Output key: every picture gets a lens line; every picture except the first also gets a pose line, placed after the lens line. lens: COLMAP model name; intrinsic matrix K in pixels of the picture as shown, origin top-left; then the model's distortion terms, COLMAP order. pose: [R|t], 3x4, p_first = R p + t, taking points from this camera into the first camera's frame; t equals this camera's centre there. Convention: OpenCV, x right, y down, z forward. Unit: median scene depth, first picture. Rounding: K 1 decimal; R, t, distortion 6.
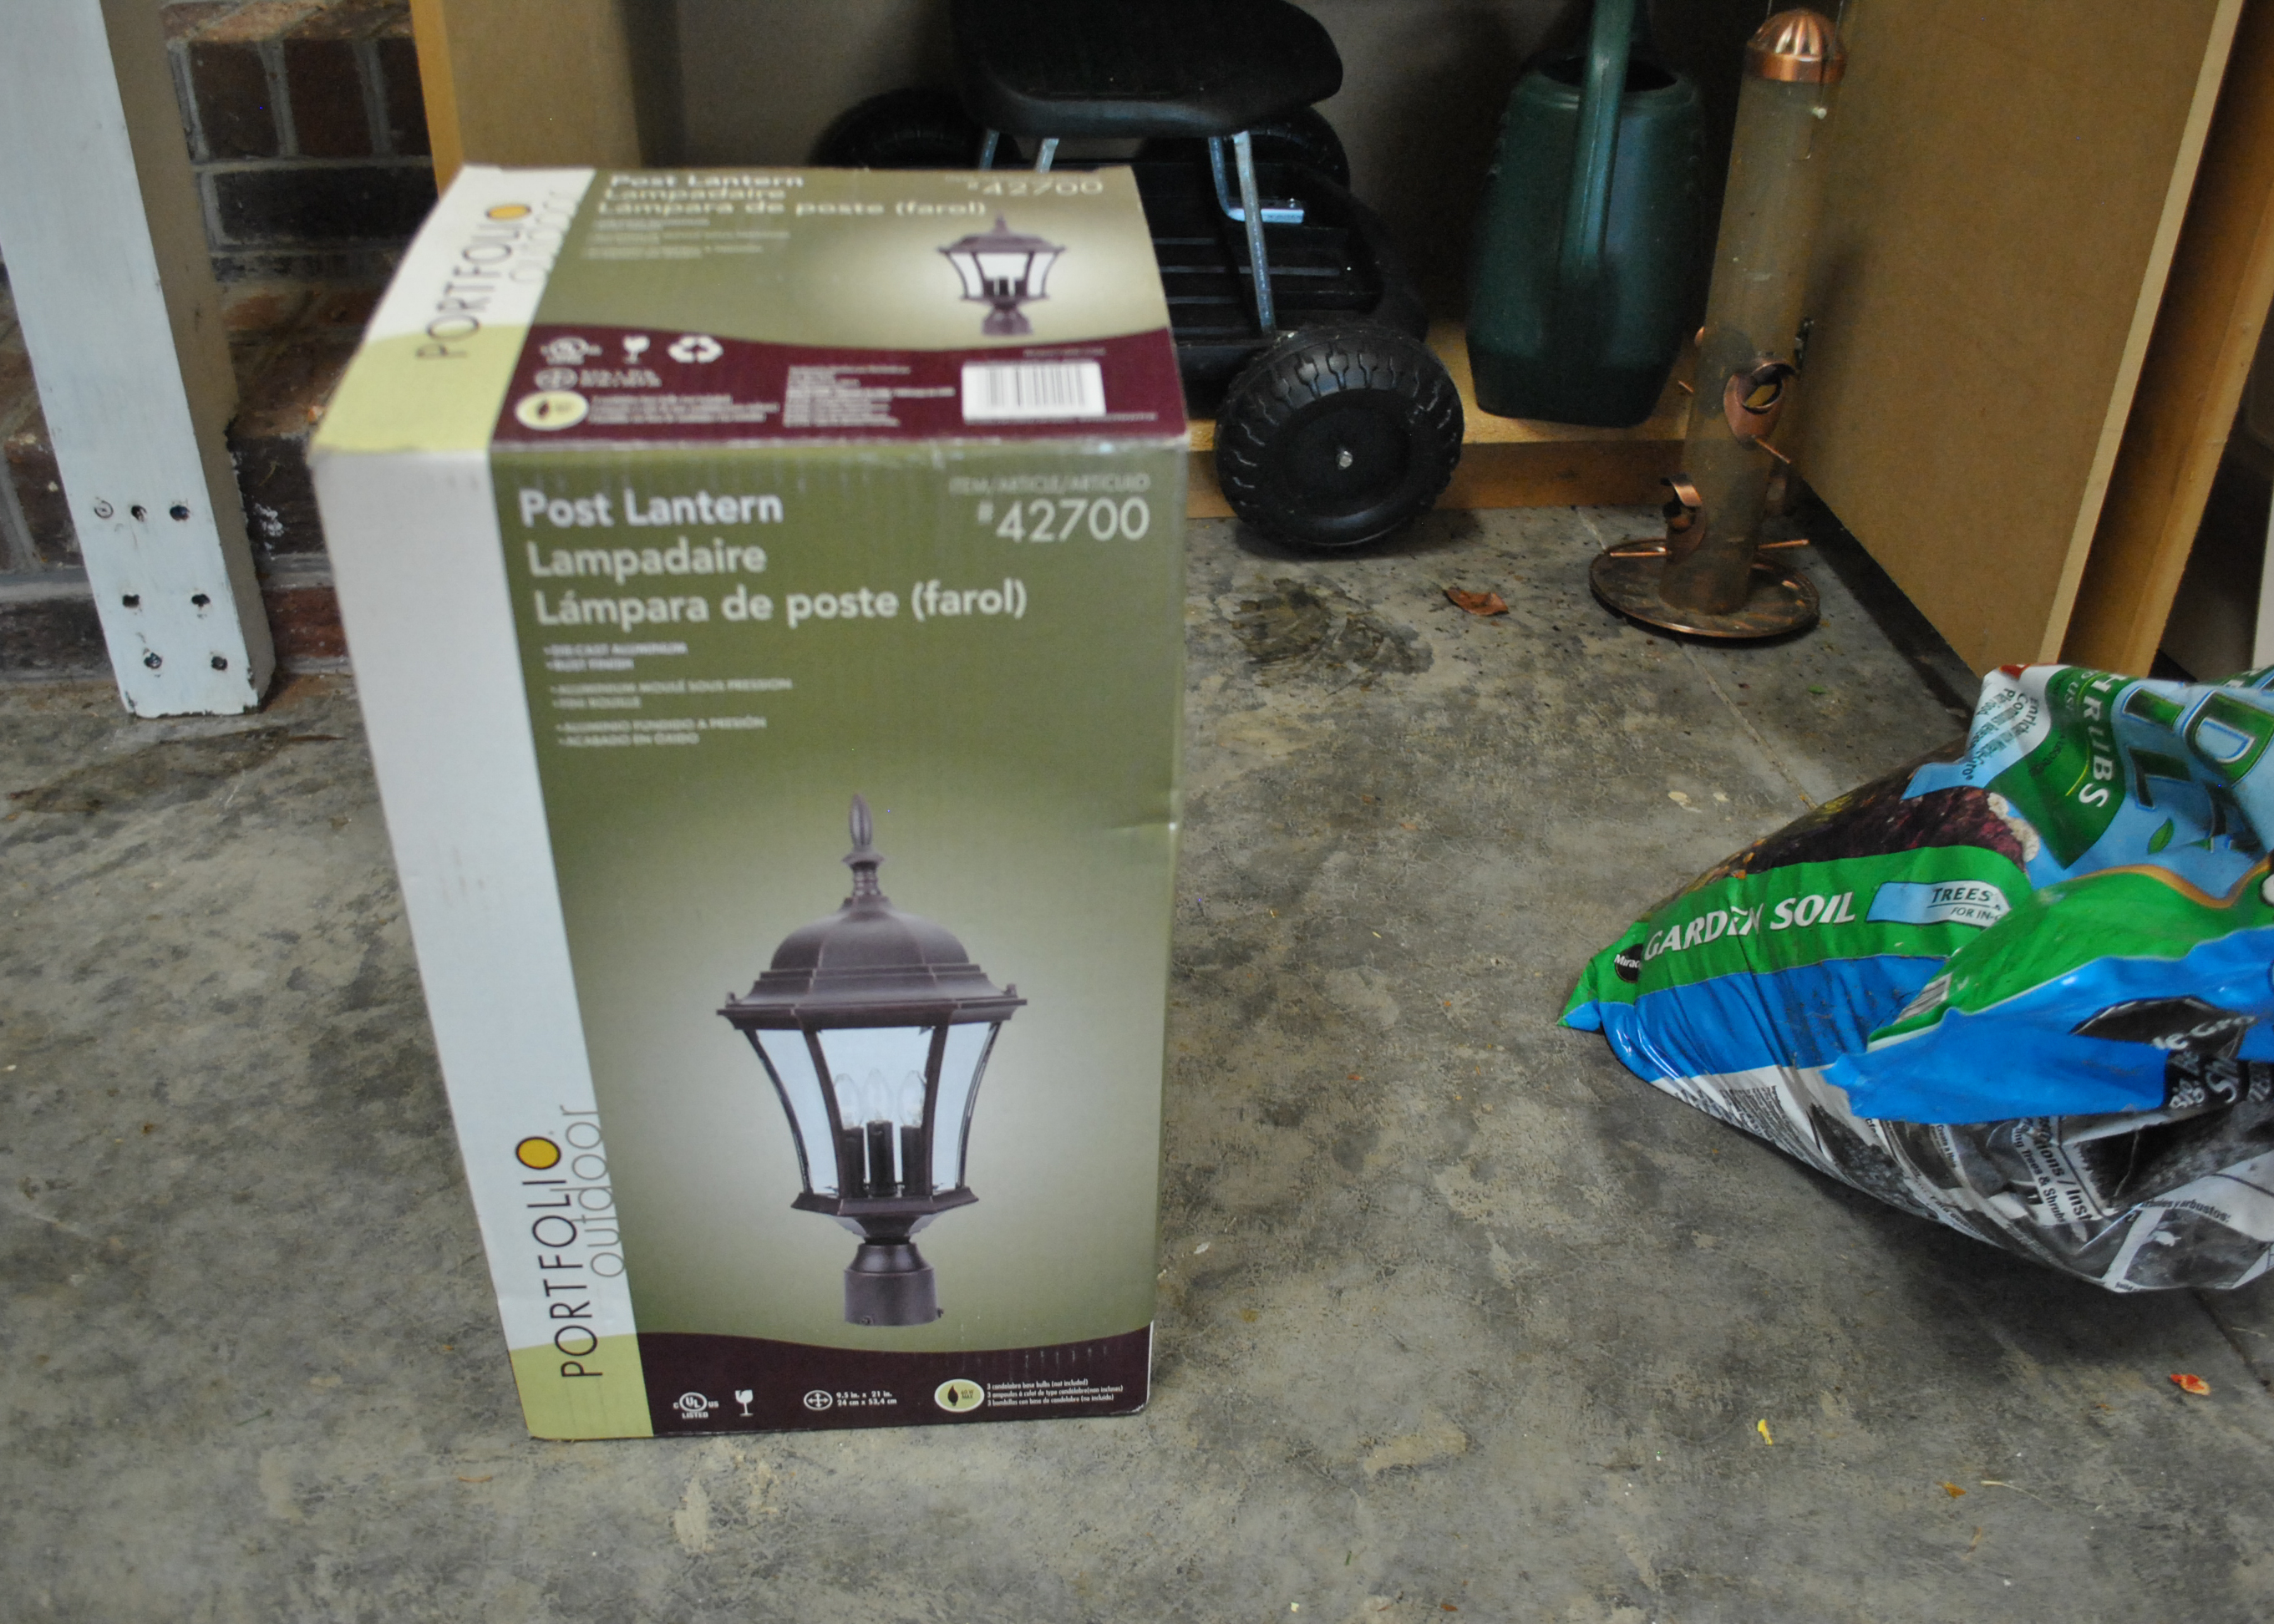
lens RADIAL K [[1906.1, 0, 1138.8], [0, 1906.1, 800.1], [0, 0, 1]] dist [-0.080362, 0.008740]
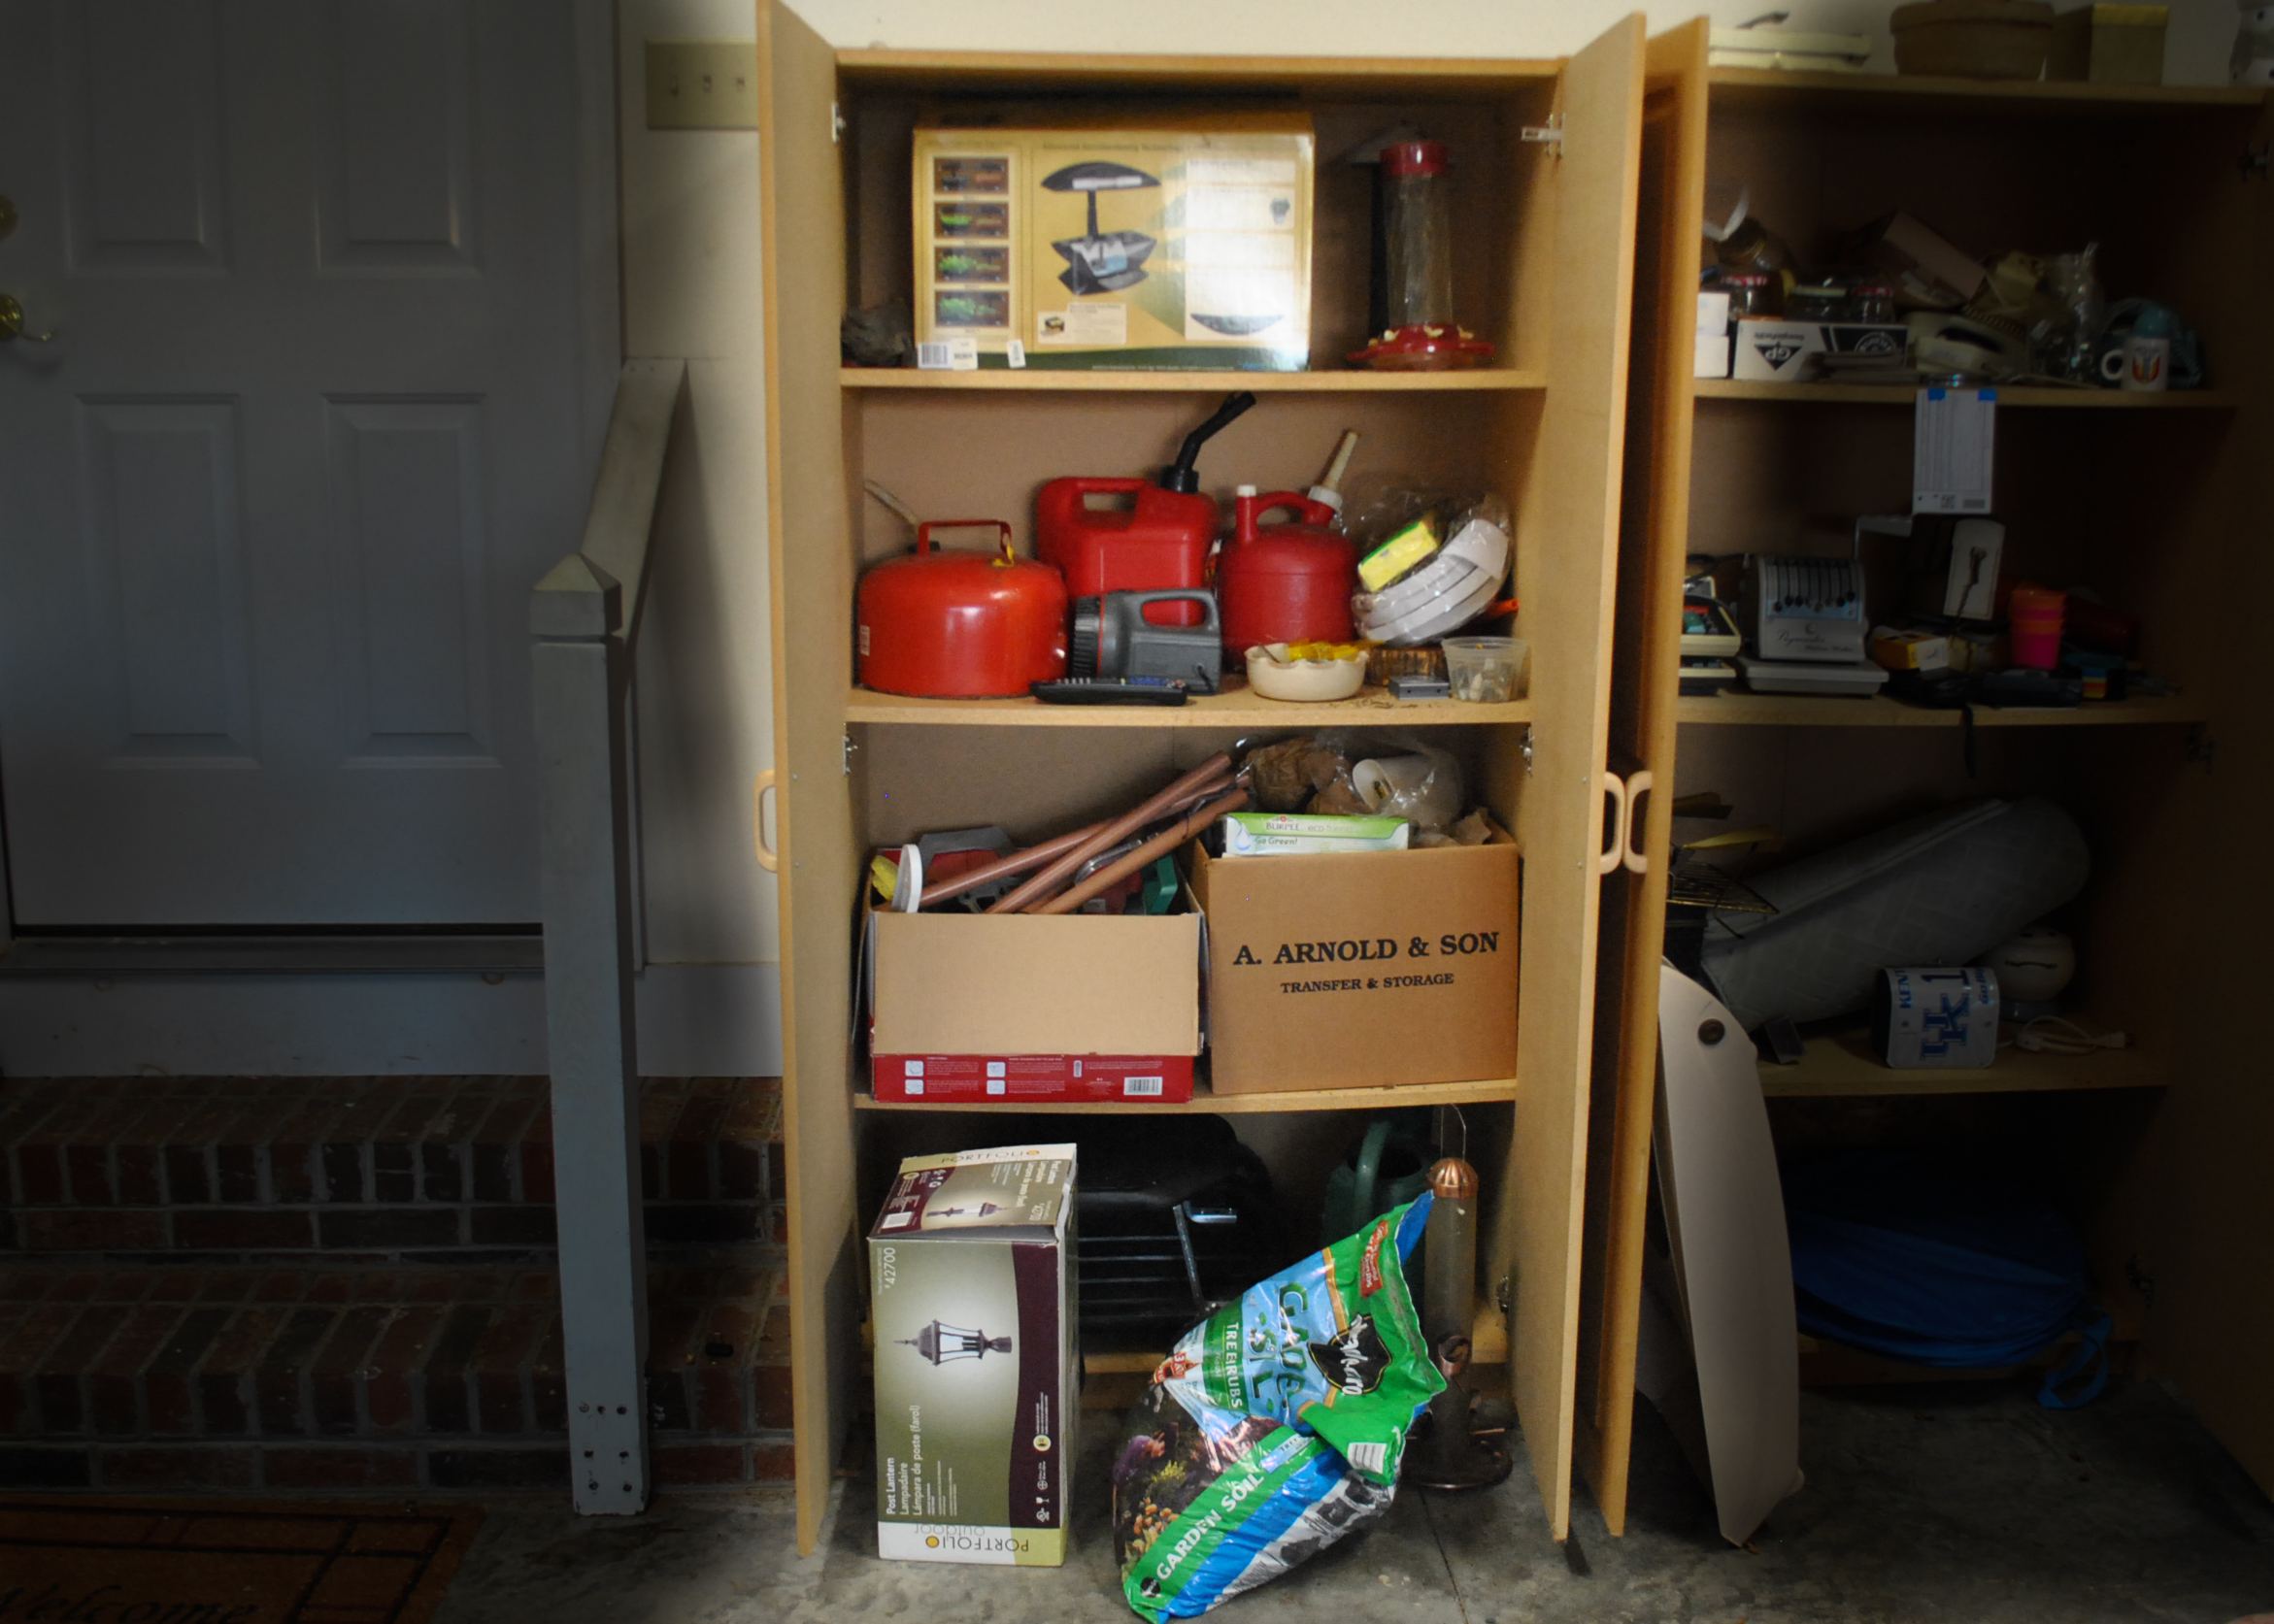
lens RADIAL K [[2261.9, 0, 1169.3], [0, 2261.9, 800.6], [0, 0, 1]] dist [-0.072010, 0.000000]
pose [[0.997595, -0.002871, -0.069247, 0.207262], [-0.020957, 0.939873, -0.340881, 0.032049], [0.066063, 0.341513, 0.937552, -1.256460]]
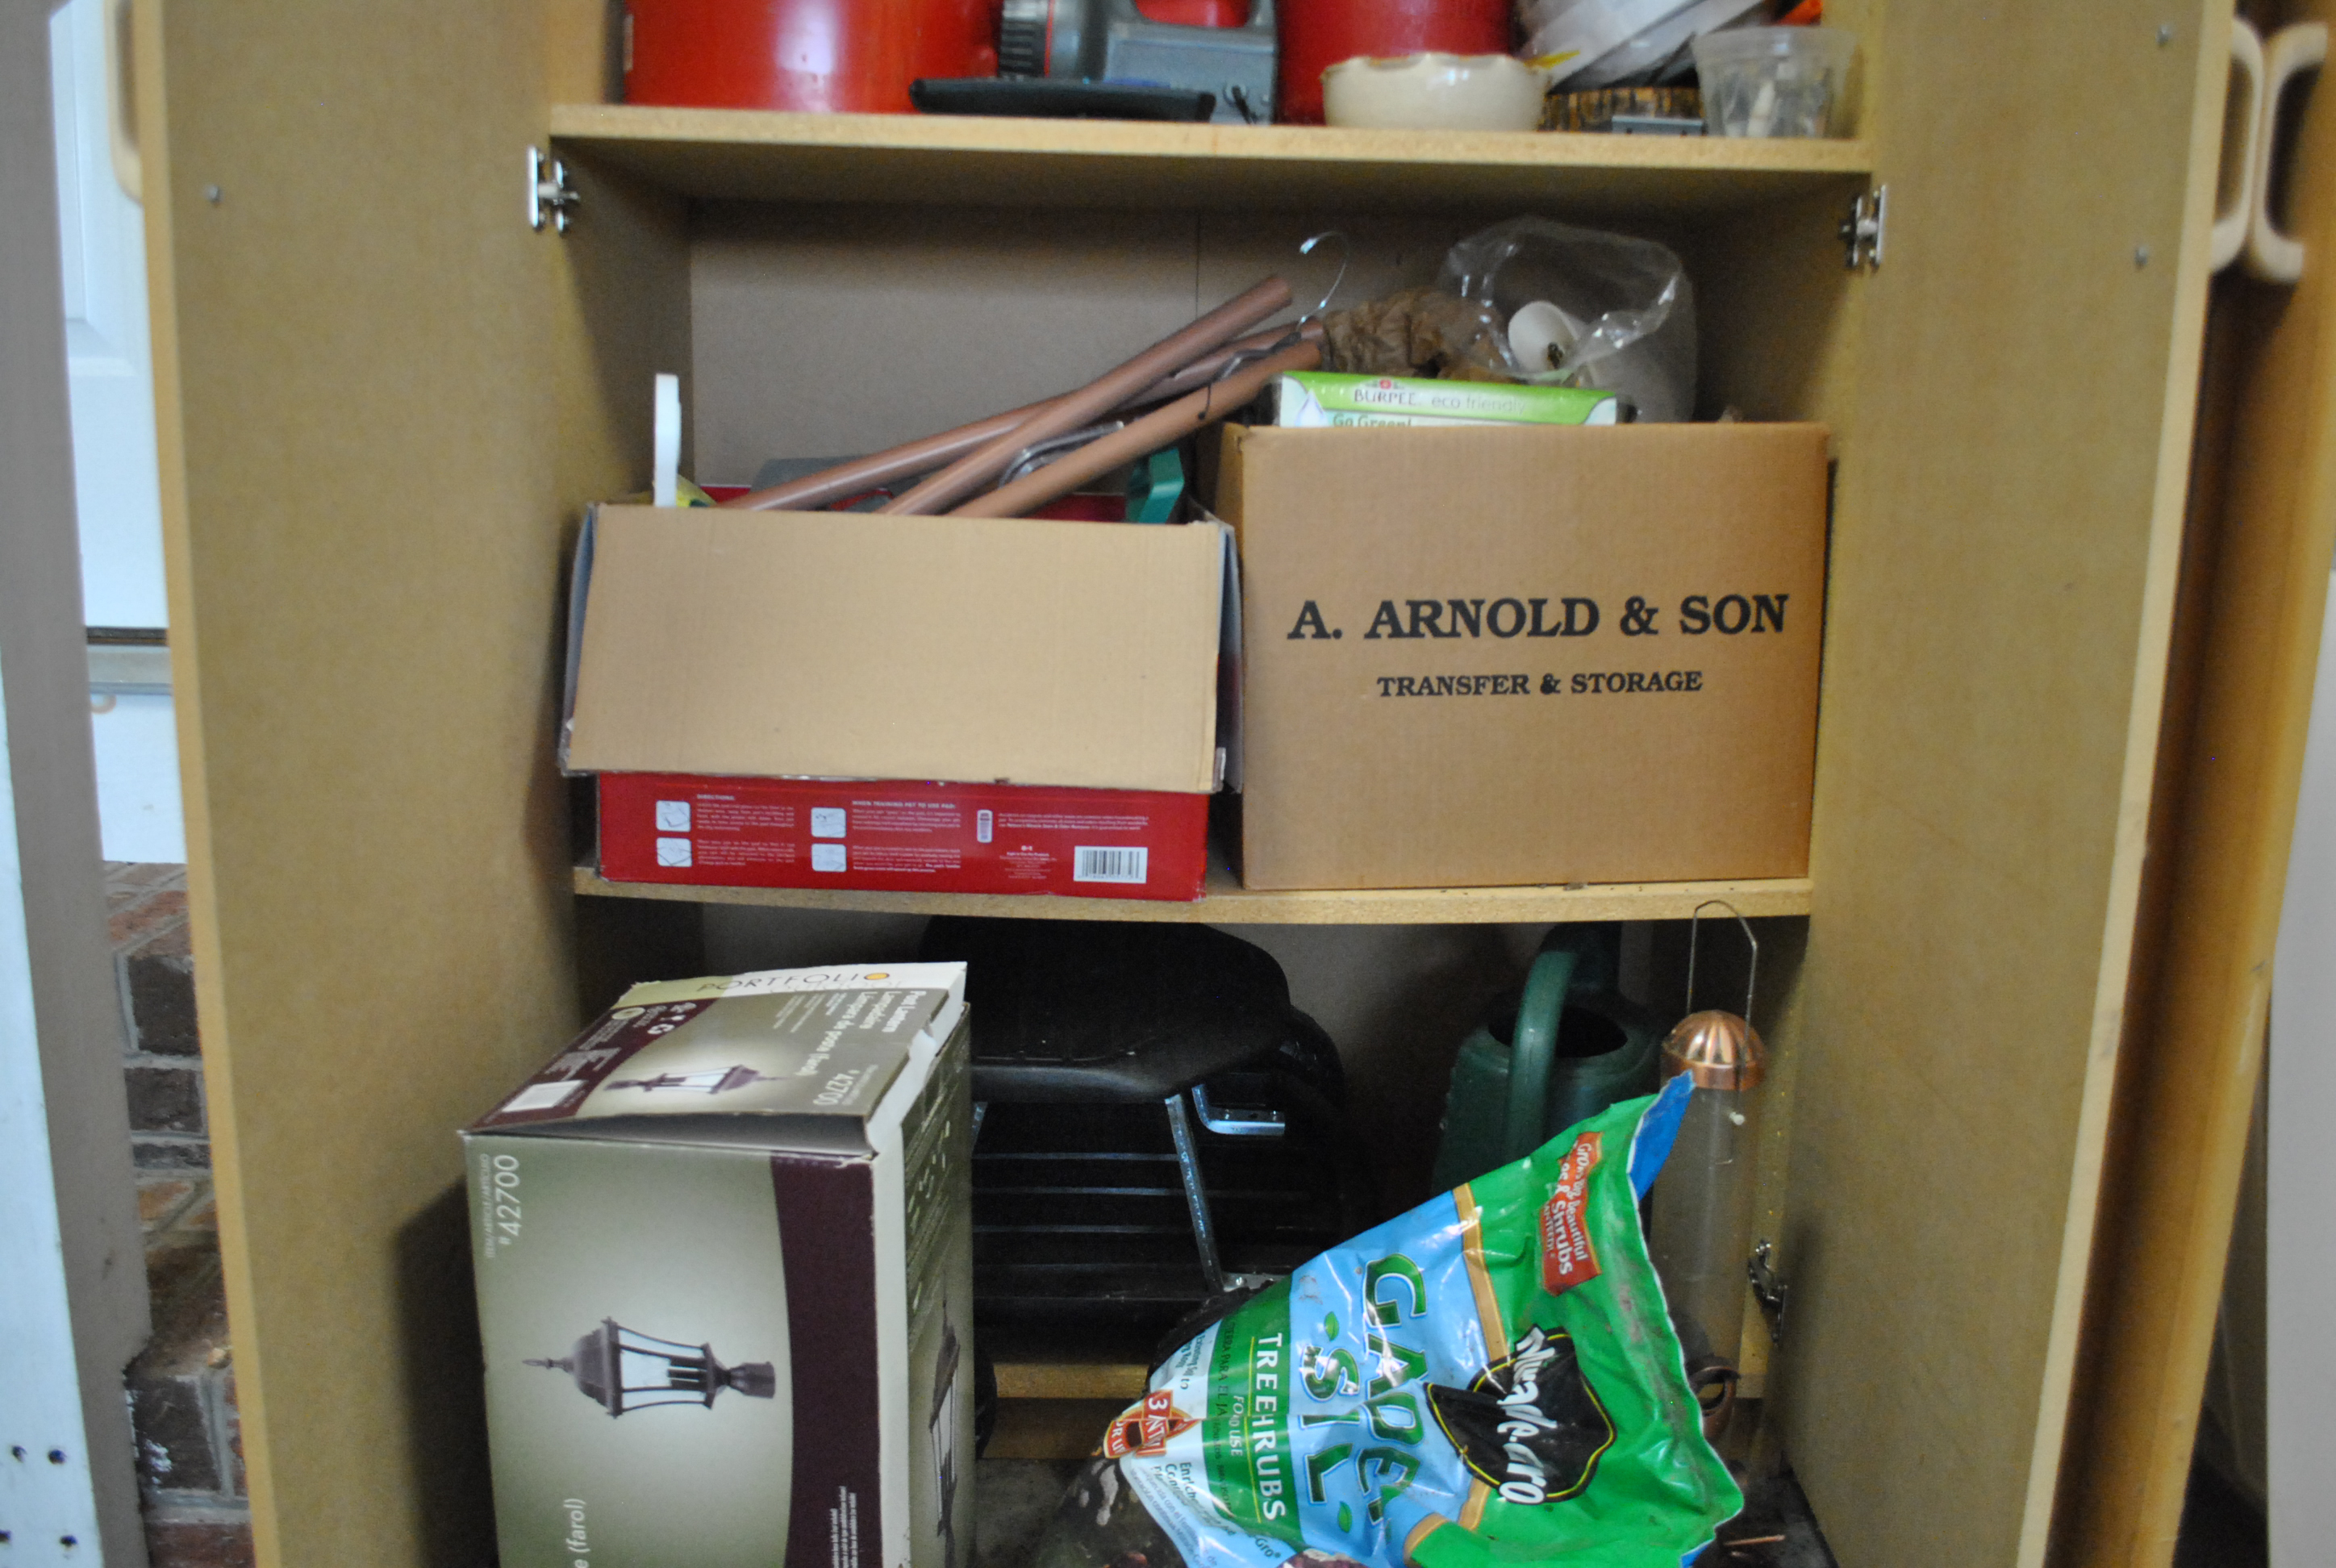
lens RADIAL K [[1861.5, 0, 1168.7], [0, 1861.5, 779.5], [0, 0, 1]] dist [-0.085370, 0.015916]
pose [[0.994160, 0.018346, -0.106350, 0.157505], [-0.054714, 0.935093, -0.350154, -0.169197], [0.093023, 0.353928, 0.930635, 0.025054]]
